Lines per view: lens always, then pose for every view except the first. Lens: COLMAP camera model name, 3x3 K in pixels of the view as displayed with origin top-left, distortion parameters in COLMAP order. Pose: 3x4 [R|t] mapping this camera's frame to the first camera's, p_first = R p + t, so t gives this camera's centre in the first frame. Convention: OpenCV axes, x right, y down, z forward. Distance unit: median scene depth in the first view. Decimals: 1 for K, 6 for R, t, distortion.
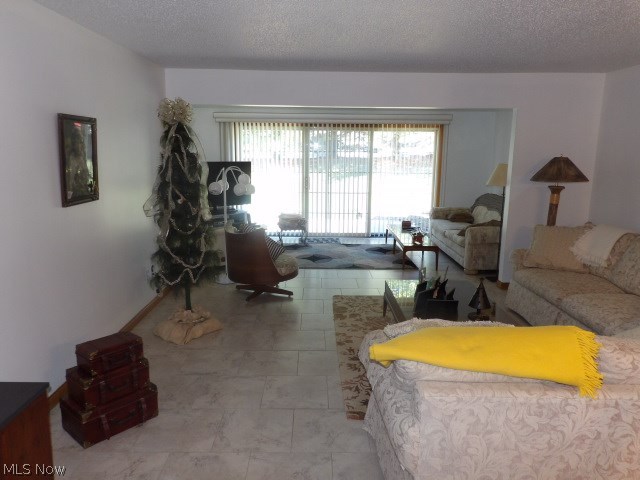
lens RADIAL K [[461.5, 0, 320.0], [0, 461.5, 240.0], [0, 0, 1]] dist [0.104052, 0.000838]
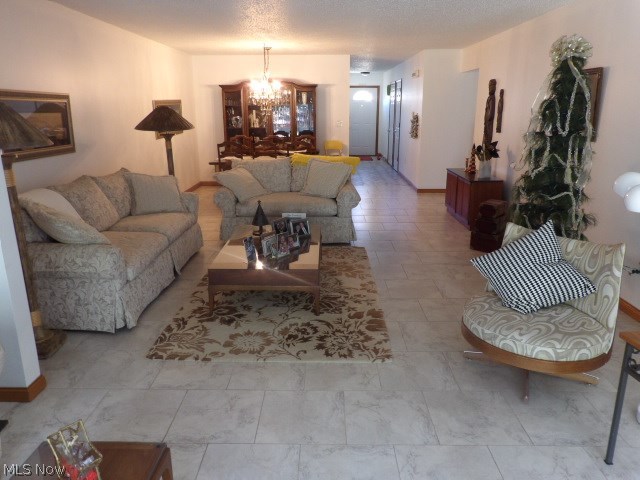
lens RADIAL K [[461.5, 0, 320.0], [0, 461.5, 240.0], [0, 0, 1]] dist [0.104052, 0.000838]
pose [[-0.999502, -0.019248, 0.024986, 0.119787], [-0.006607, 0.902397, 0.430854, -0.283980], [-0.030840, 0.430475, -0.902076, 1.658671]]
